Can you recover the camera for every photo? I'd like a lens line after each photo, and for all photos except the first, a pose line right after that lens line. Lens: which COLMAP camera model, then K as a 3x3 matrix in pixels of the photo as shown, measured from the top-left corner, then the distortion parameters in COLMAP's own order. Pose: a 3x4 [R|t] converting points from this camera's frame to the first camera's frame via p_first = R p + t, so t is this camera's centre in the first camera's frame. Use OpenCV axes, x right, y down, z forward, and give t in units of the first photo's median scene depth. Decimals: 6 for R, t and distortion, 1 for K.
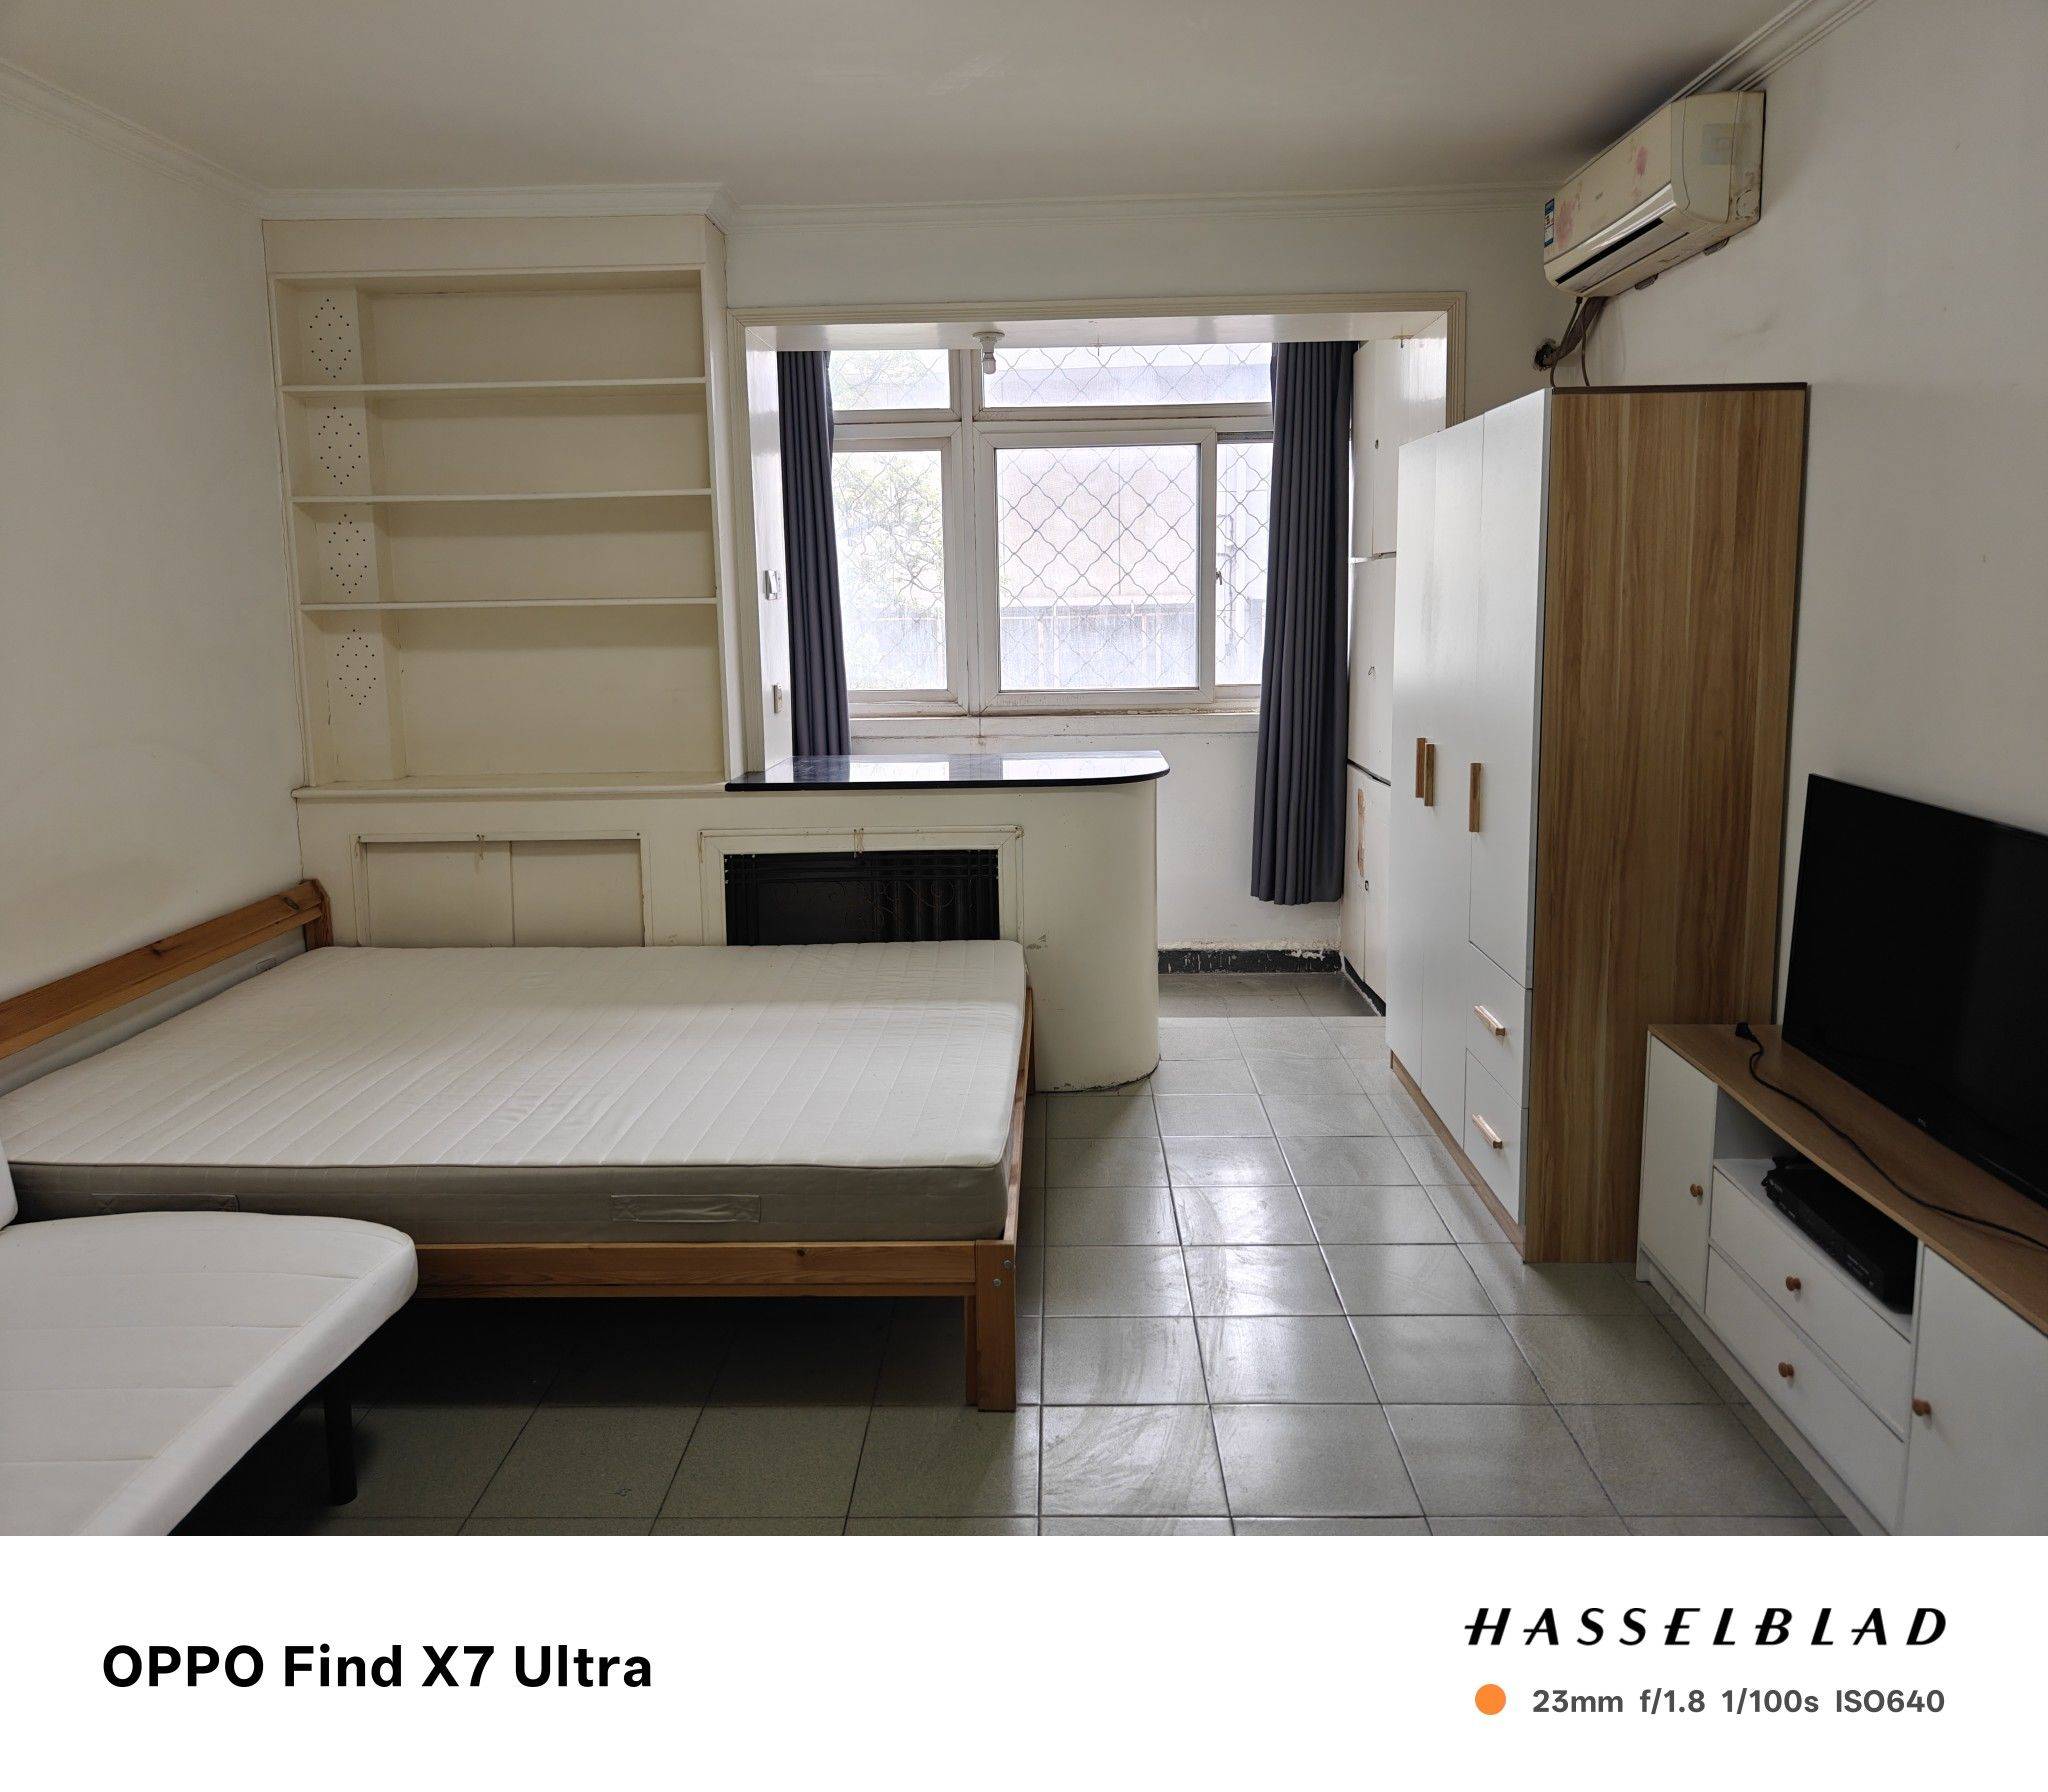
lens RADIAL K [[1405.3, 0, 1020.8], [0, 1405.3, 760.5], [0, 0, 1]] dist [0.012693, -0.000319]
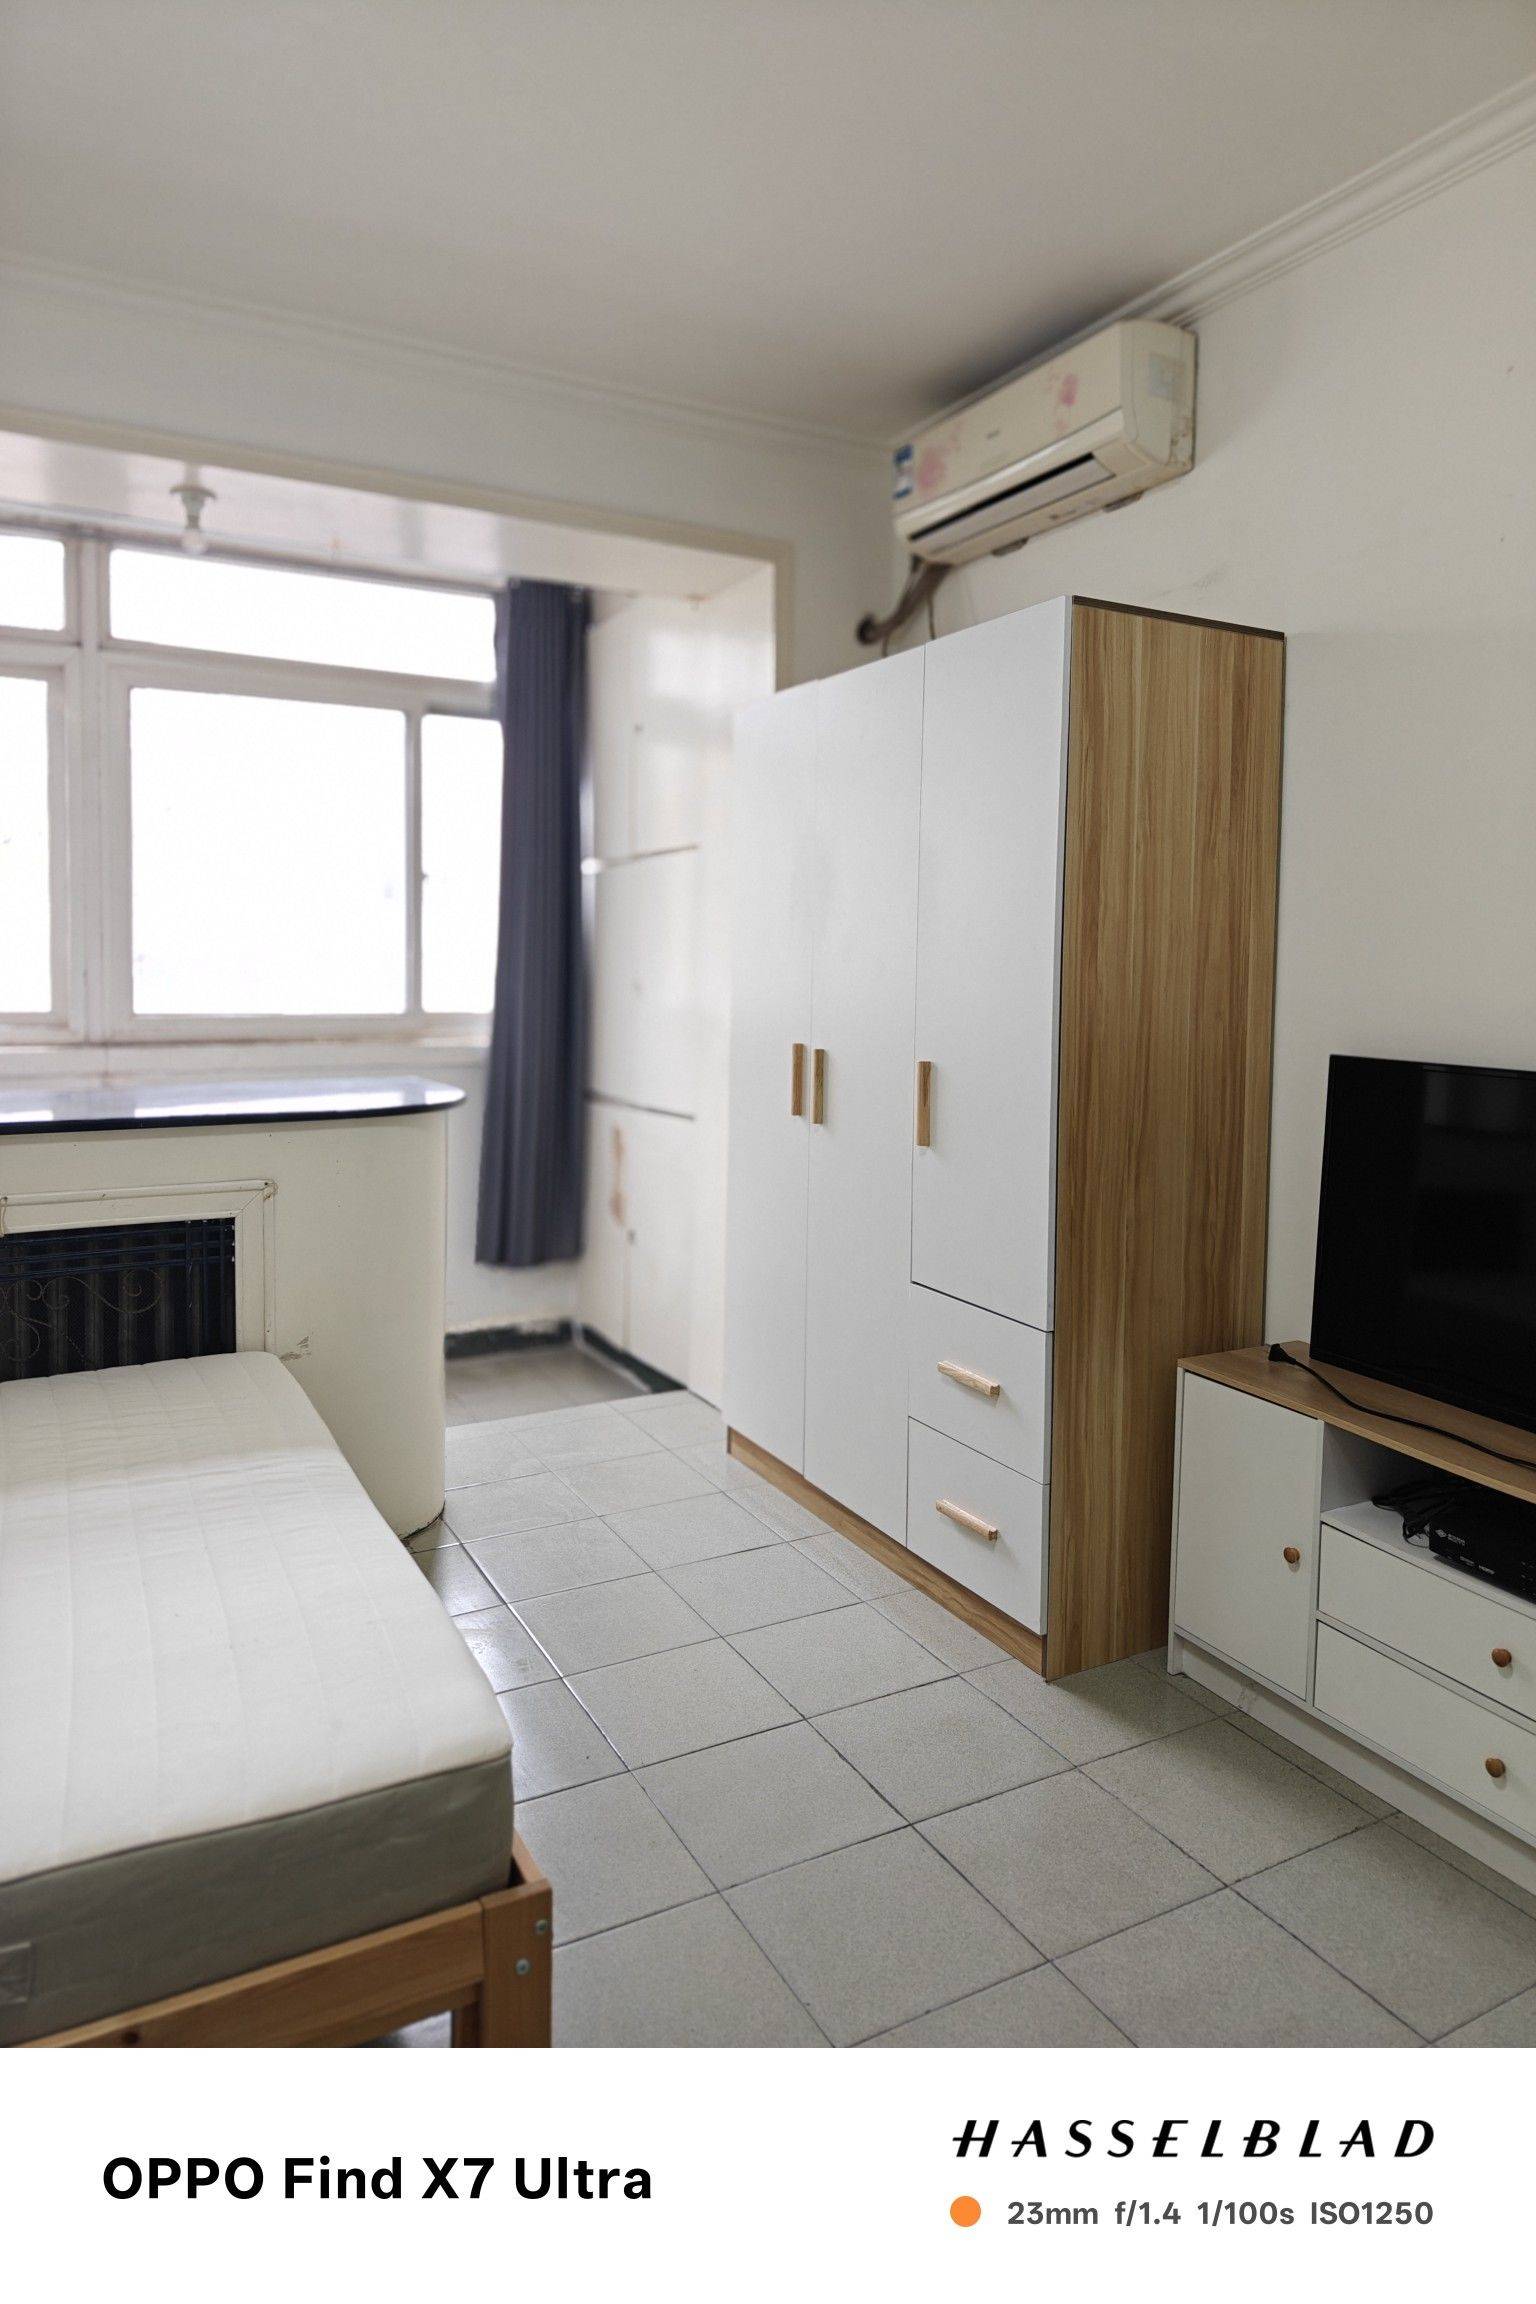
lens RADIAL K [[1381.2, 0, 774.7], [0, 1381.2, 1027.1], [0, 0, 1]] dist [0.007624, 0.000342]
pose [[0.862293, 0.002933, 0.506401, -0.130474], [0.036090, 0.997085, -0.067229, 0.026200], [-0.505122, 0.076247, 0.859673, 0.285519]]
